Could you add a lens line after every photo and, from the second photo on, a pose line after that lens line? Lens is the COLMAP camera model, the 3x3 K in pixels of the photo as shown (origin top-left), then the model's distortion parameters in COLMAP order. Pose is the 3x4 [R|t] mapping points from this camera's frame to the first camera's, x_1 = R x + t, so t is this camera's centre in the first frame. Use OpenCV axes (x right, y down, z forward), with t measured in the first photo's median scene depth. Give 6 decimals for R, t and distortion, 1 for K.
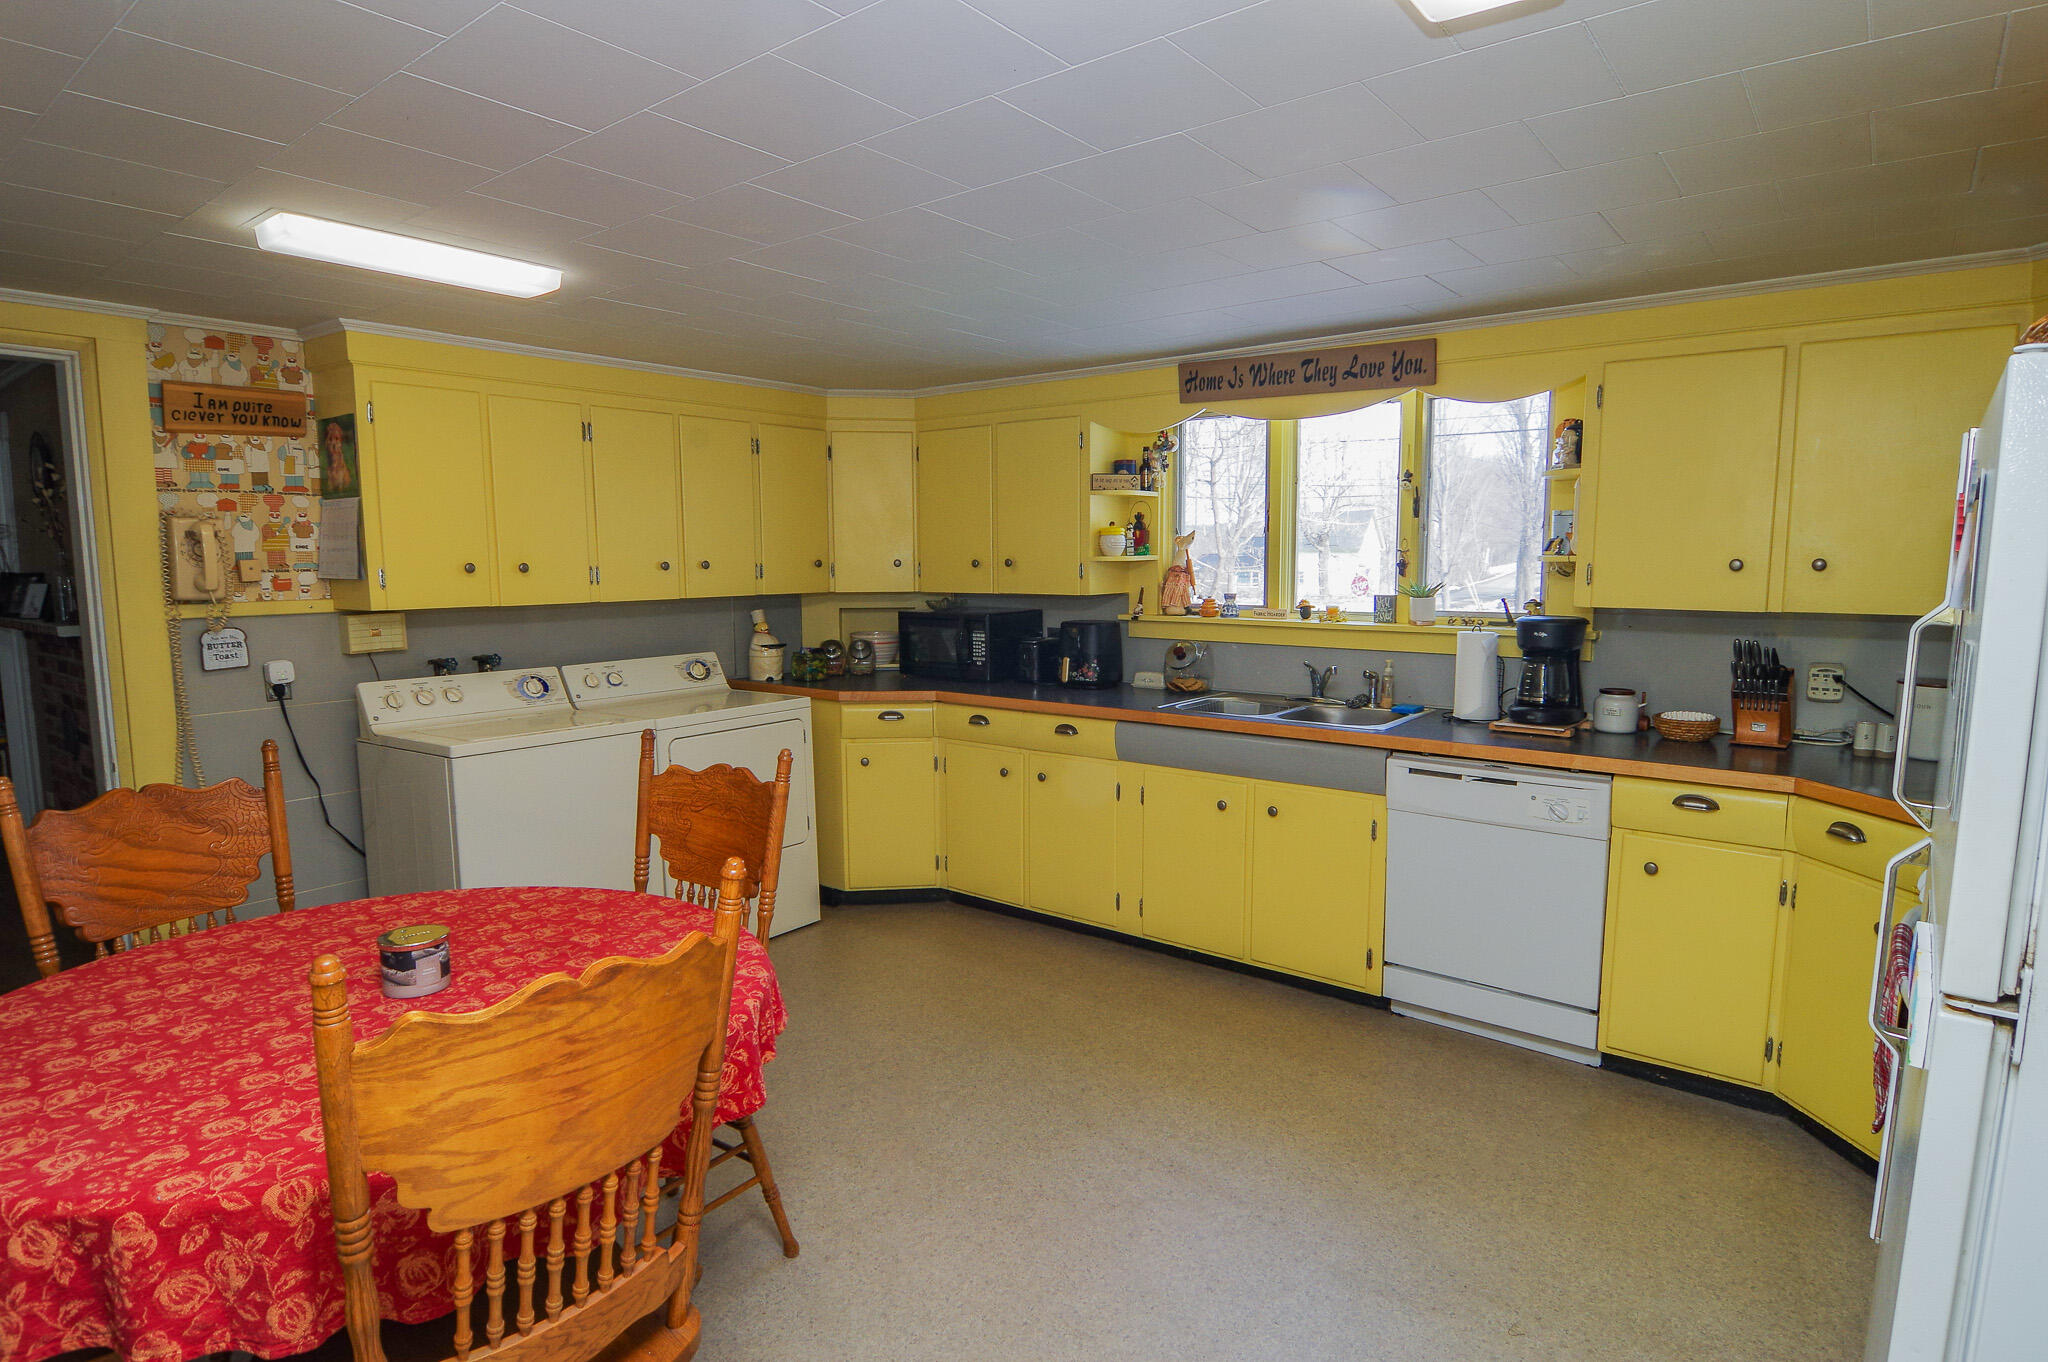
lens RADIAL K [[1100.3, 0, 1024.4], [0, 1100.3, 686.0], [0, 0, 1]] dist [-0.002278, -0.010618]
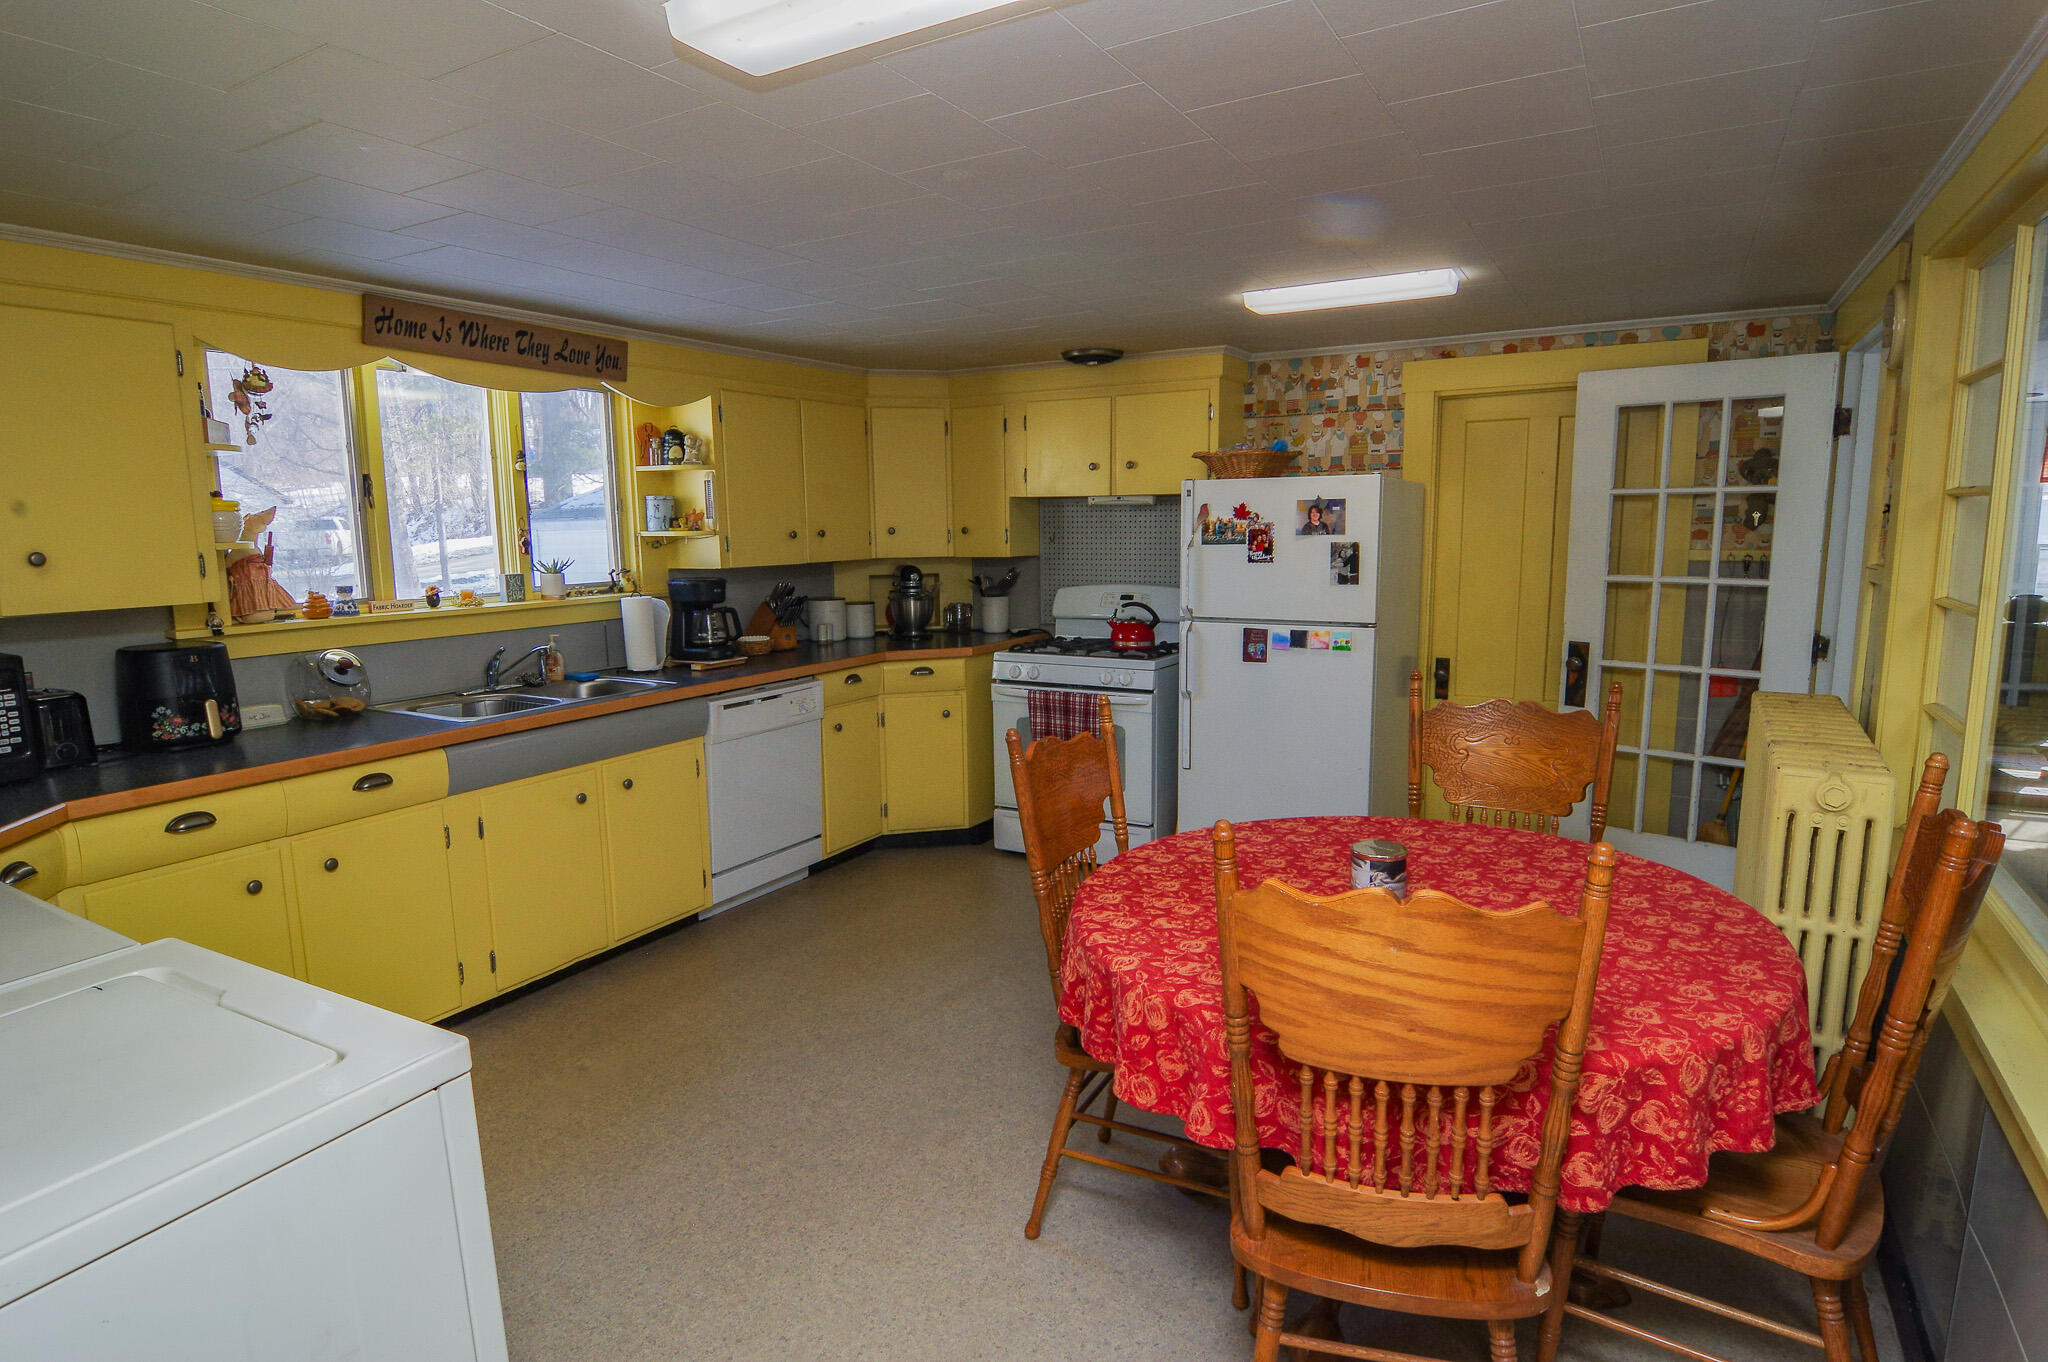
lens RADIAL K [[1100.3, 0, 1035.8], [0, 1100.3, 682.6], [0, 0, 1]] dist [-0.002278, -0.010618]
pose [[-0.153227, -0.141161, 0.978057, -0.745707], [0.132806, 0.977824, 0.161934, -0.084998], [-0.979226, 0.154704, -0.131082, 0.683277]]
